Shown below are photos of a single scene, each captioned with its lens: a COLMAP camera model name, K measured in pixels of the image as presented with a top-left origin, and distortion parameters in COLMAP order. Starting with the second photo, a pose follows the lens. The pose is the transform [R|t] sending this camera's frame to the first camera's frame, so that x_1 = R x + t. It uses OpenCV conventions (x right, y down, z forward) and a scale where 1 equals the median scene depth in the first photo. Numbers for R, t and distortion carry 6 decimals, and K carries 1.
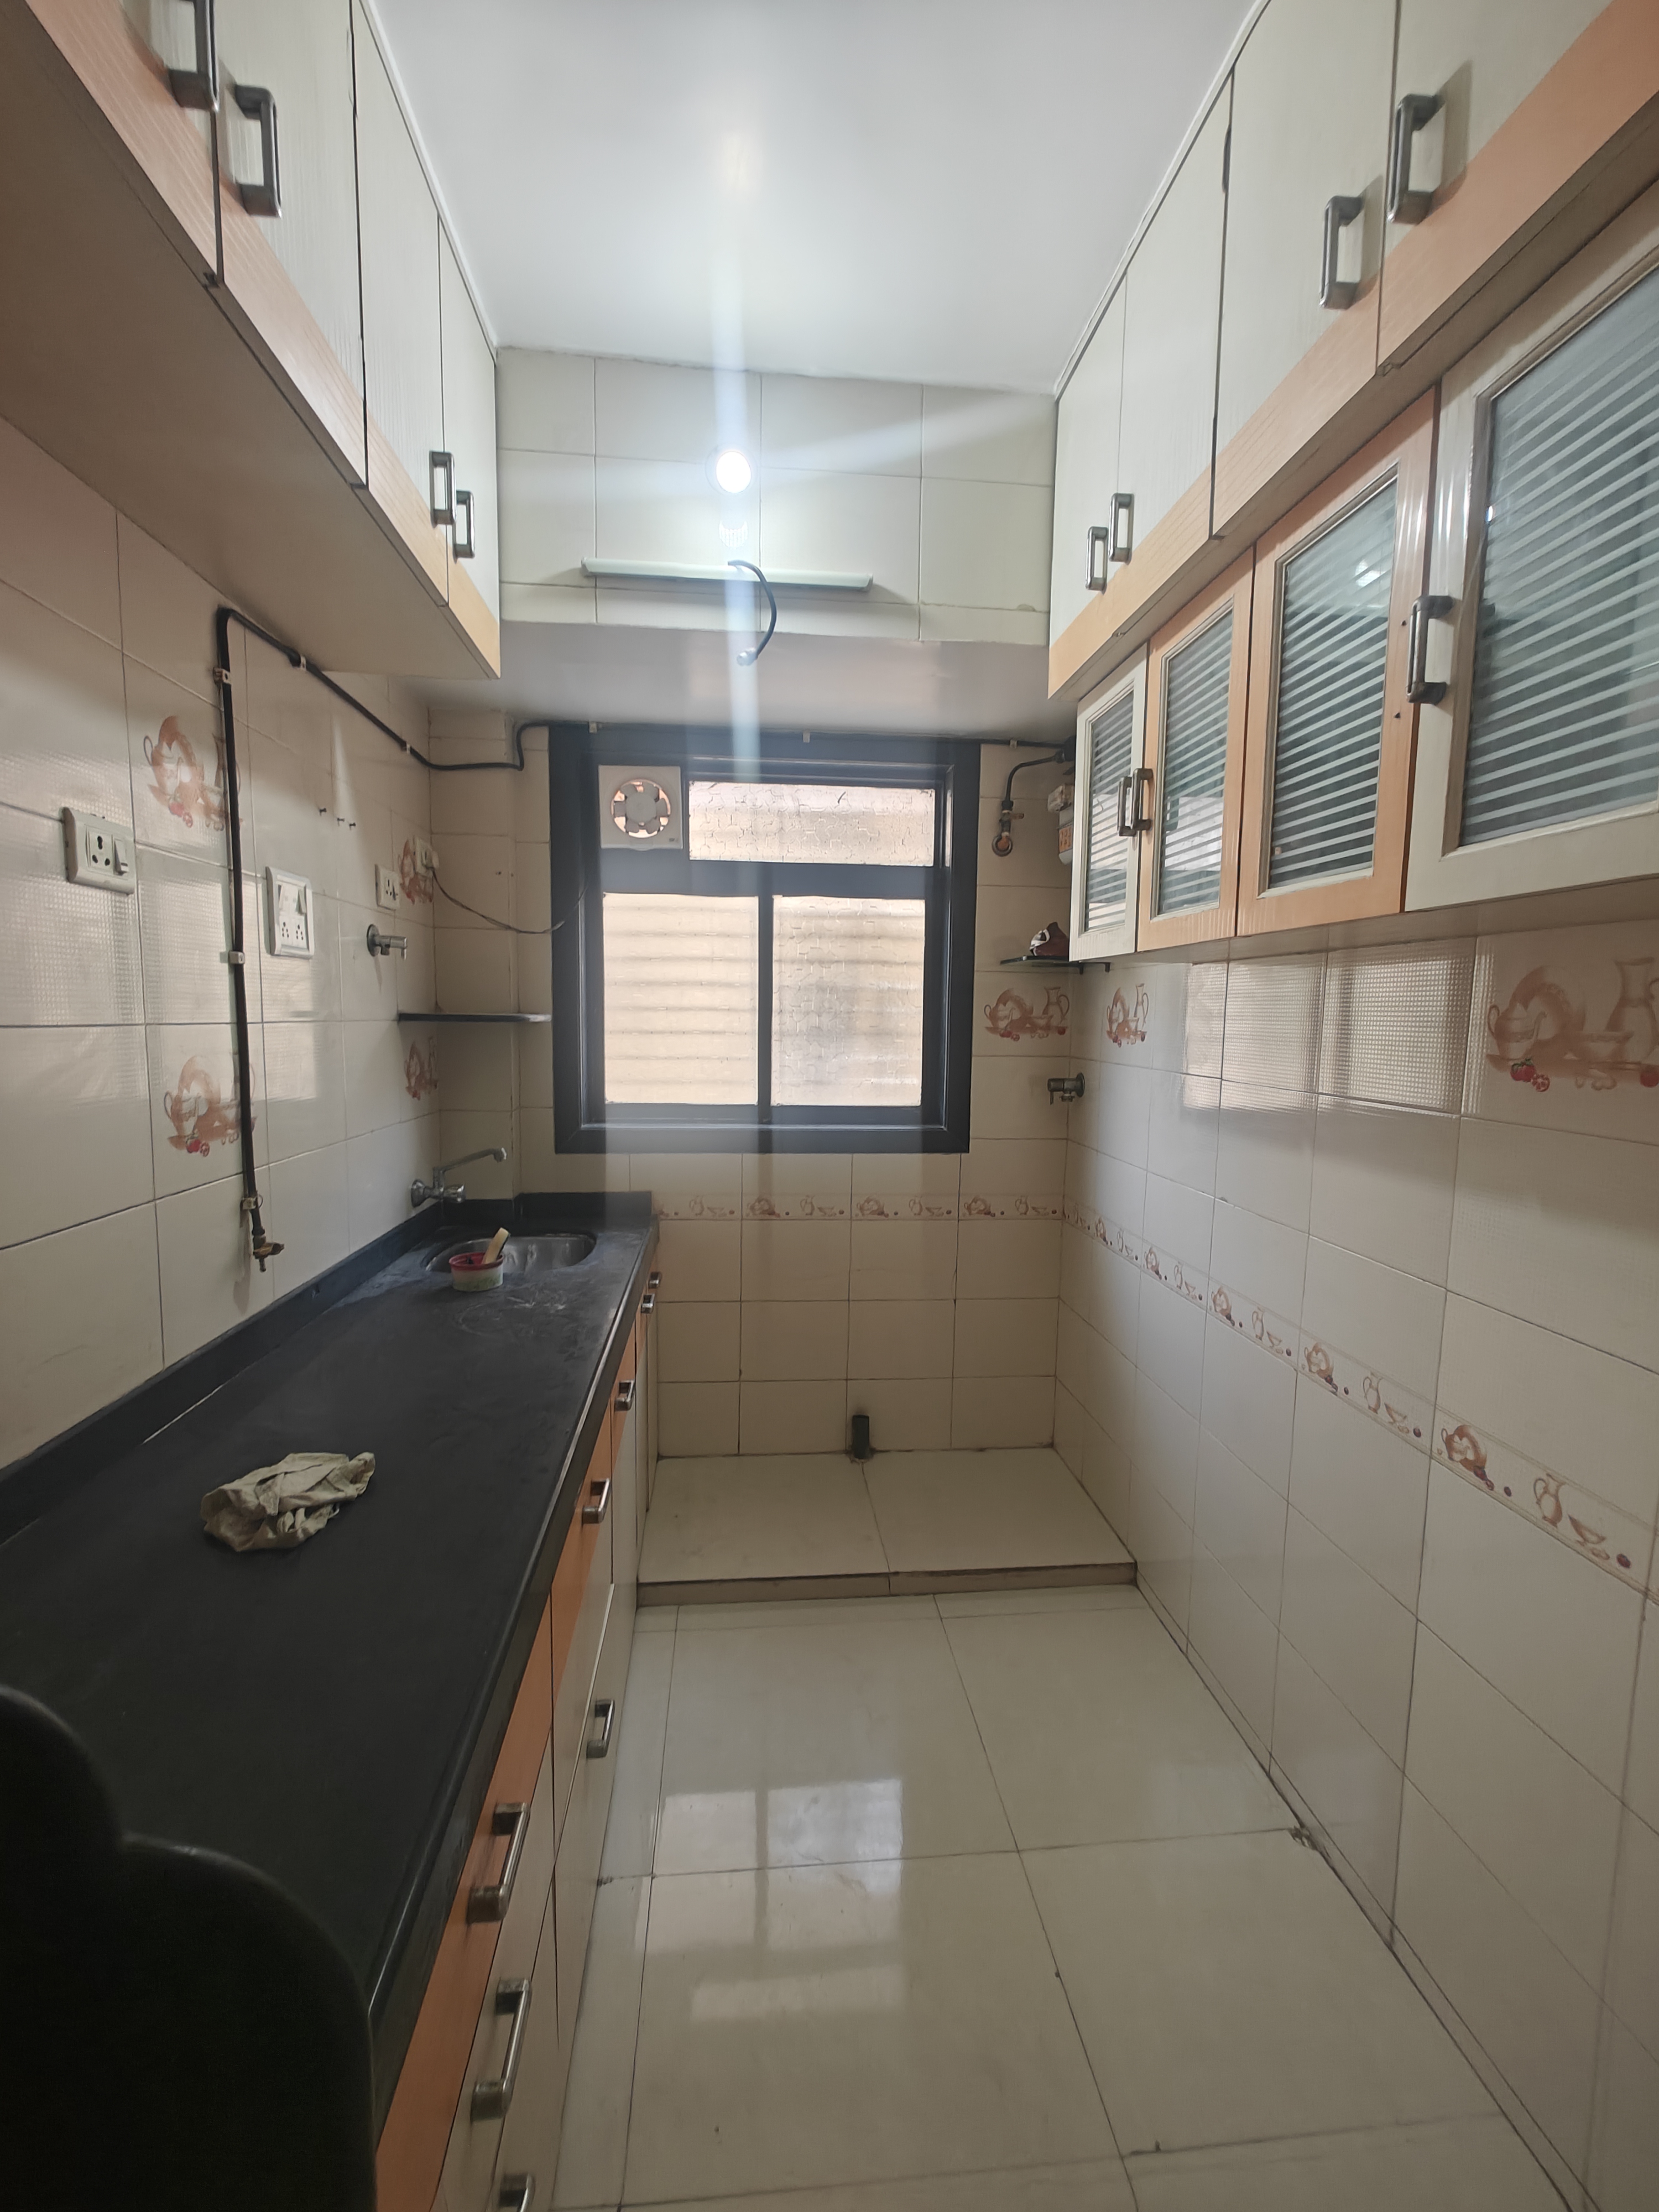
lens RADIAL K [[948.6, 0, 821.7], [0, 948.6, 1102.9], [0, 0, 1]] dist [-0.002070, 0.000354]
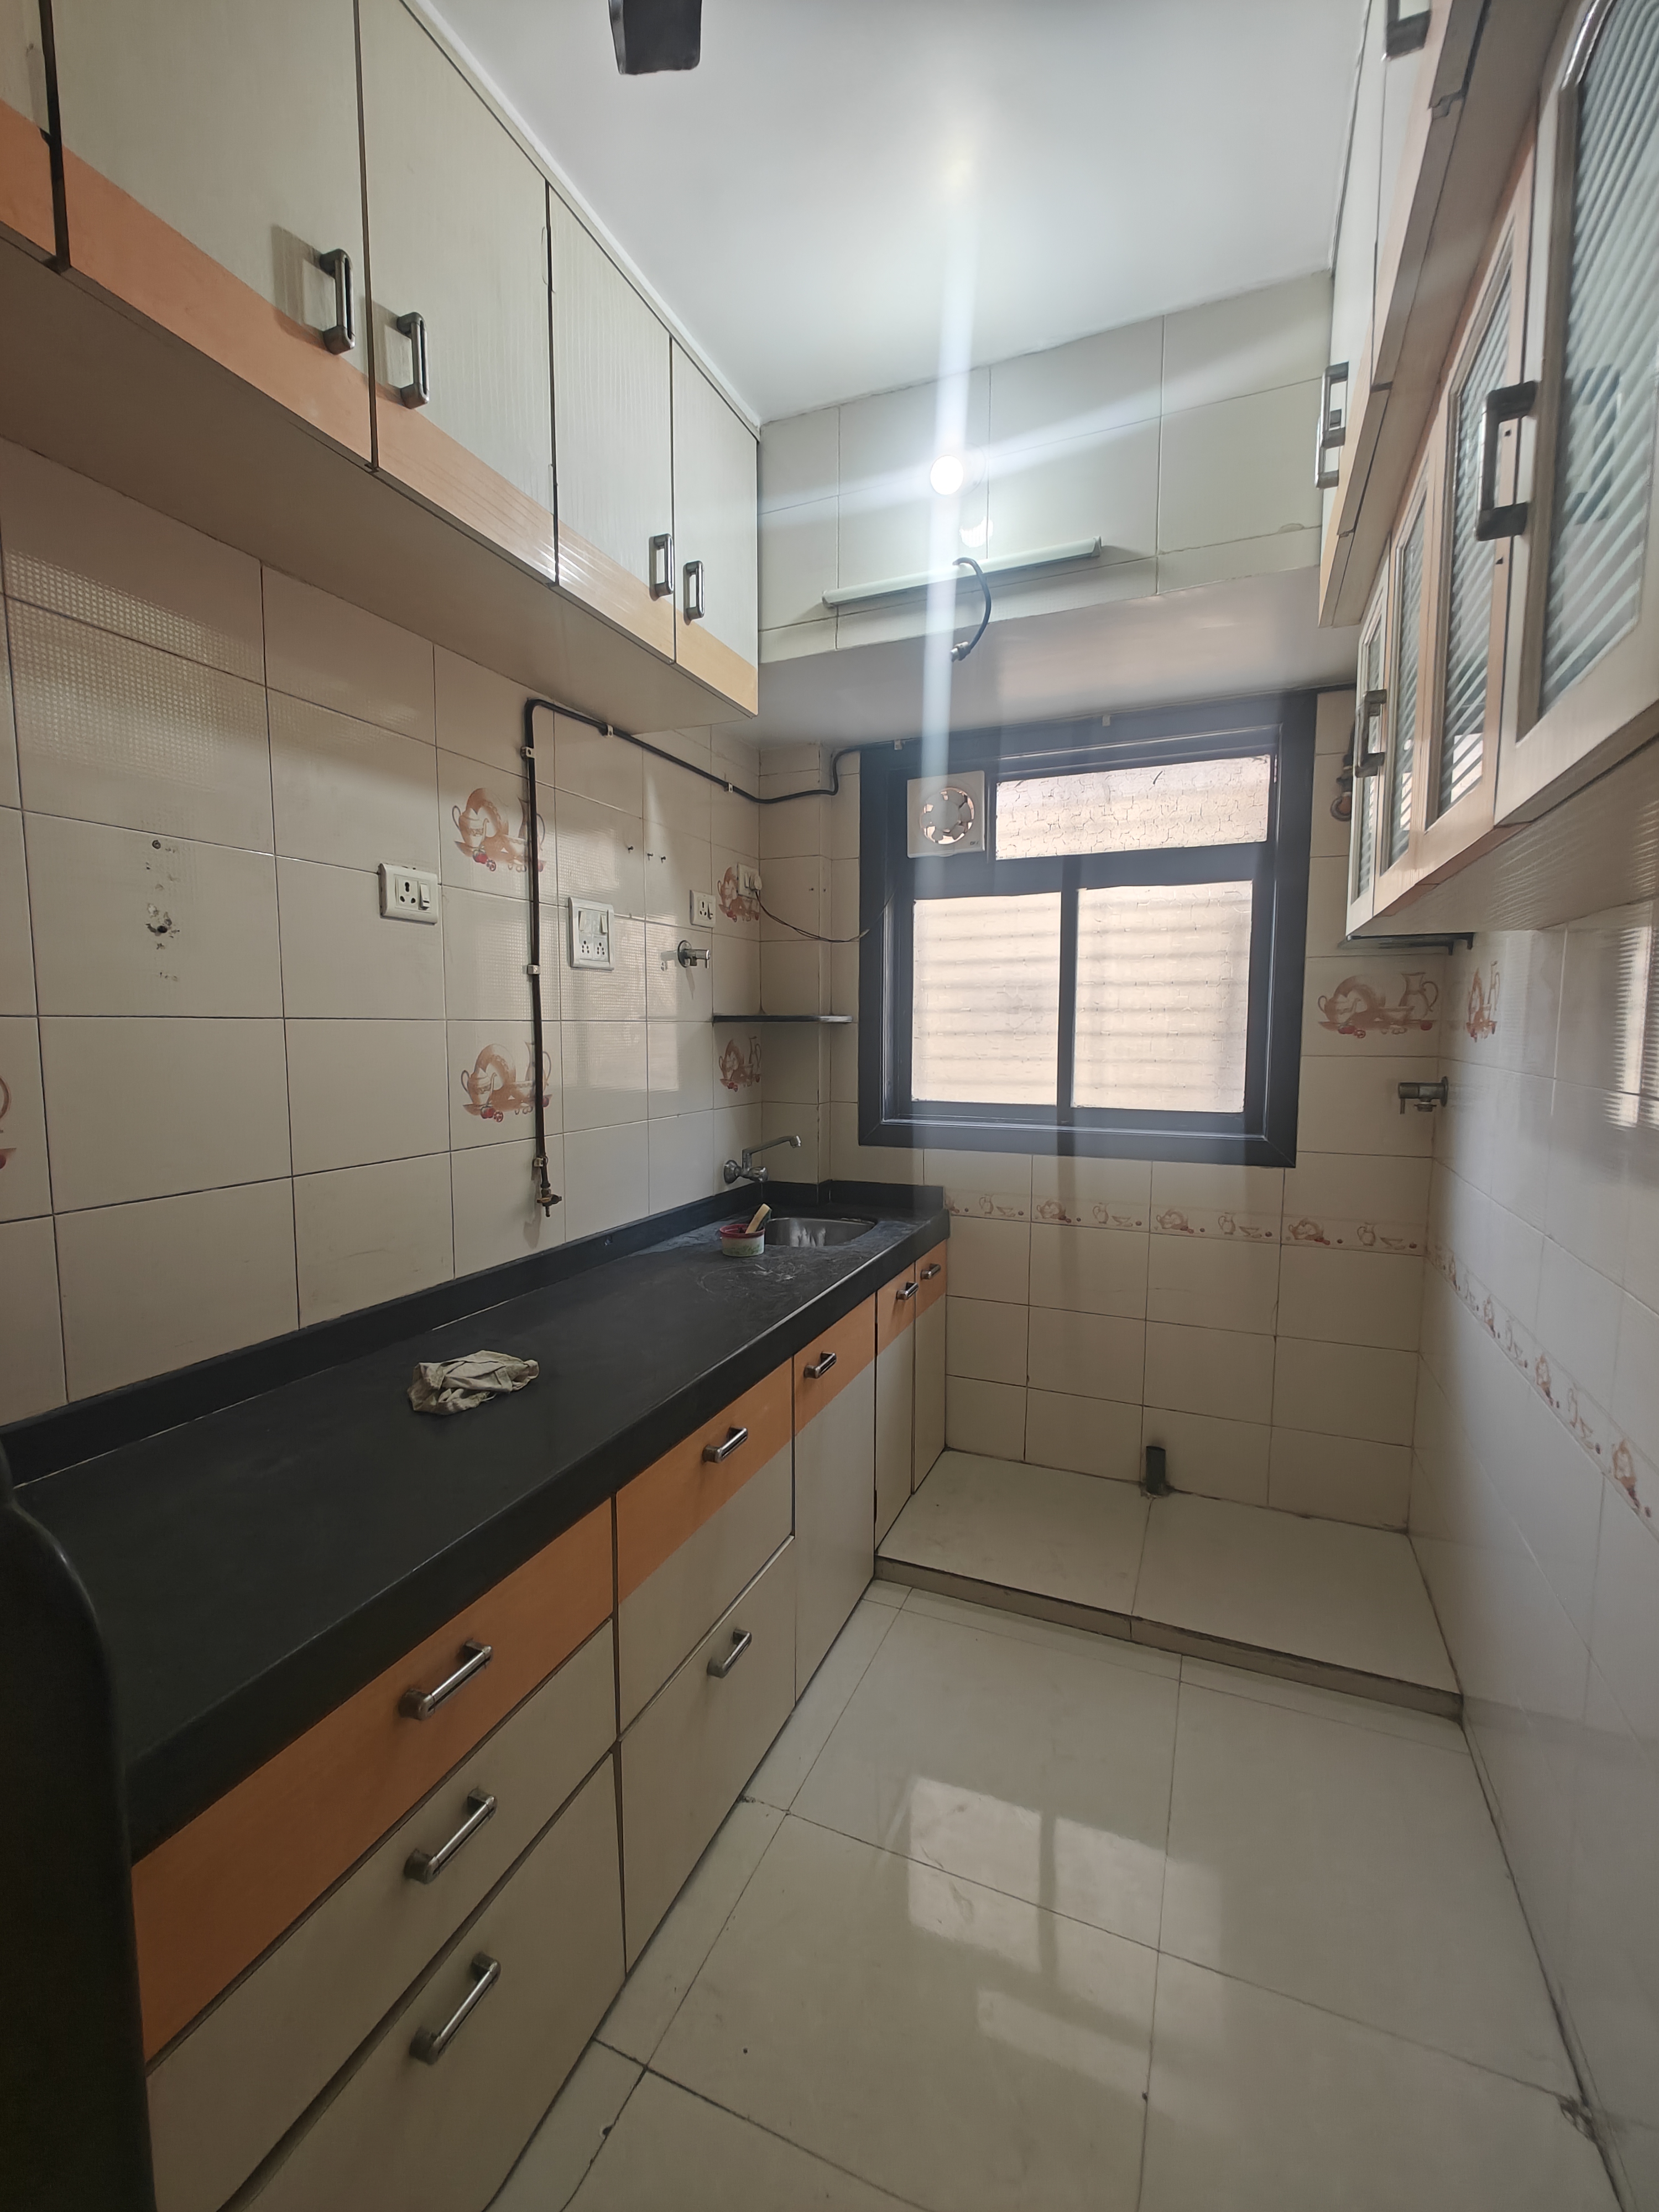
lens RADIAL K [[938.3, 0, 829.3], [0, 938.3, 1104.3], [0, 0, 1]] dist [-0.002786, 0.000700]
pose [[0.875717, 0.026150, -0.482117, 0.235931], [-0.032120, 0.999475, -0.004132, 0.014631], [0.481756, 0.019104, 0.876097, 0.056316]]
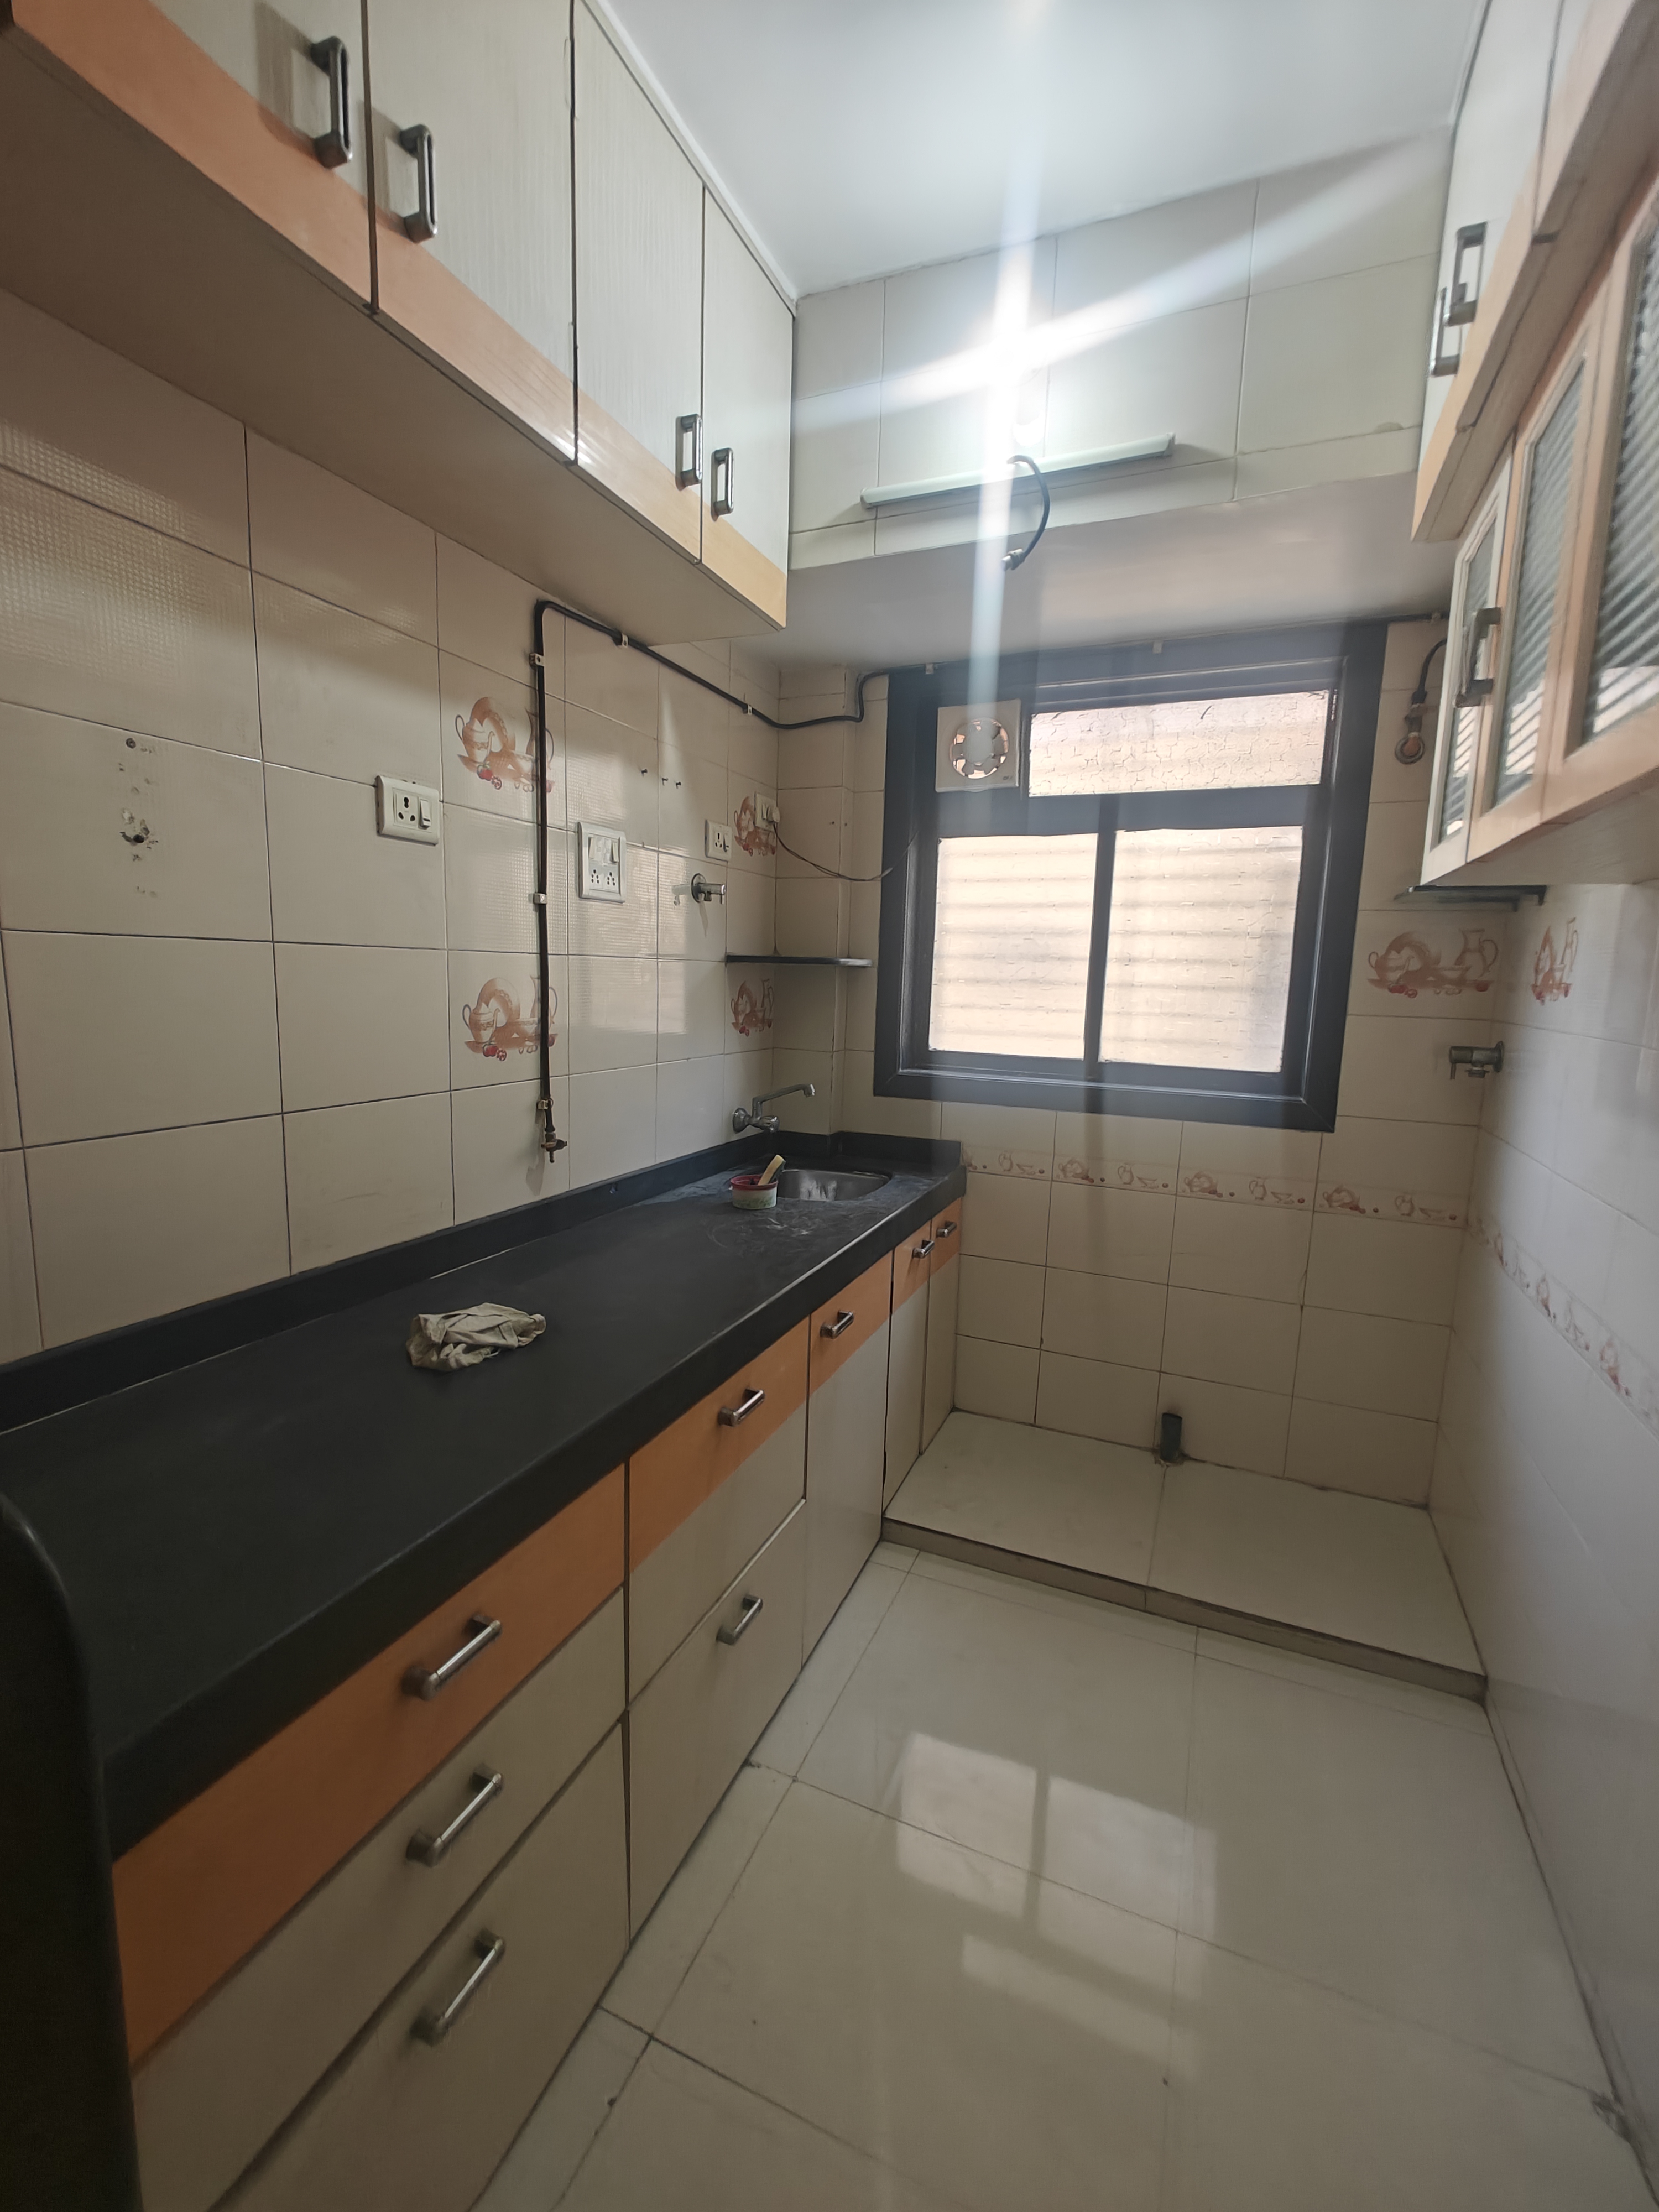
lens RADIAL K [[952.6, 0, 829.5], [0, 952.6, 1106.0], [0, 0, 1]] dist [-0.001714, 0.000399]
pose [[0.876202, 0.077247, -0.475713, 0.198816], [-0.060000, 0.996876, 0.051361, 0.016397], [0.478195, -0.016460, 0.878100, 0.076660]]
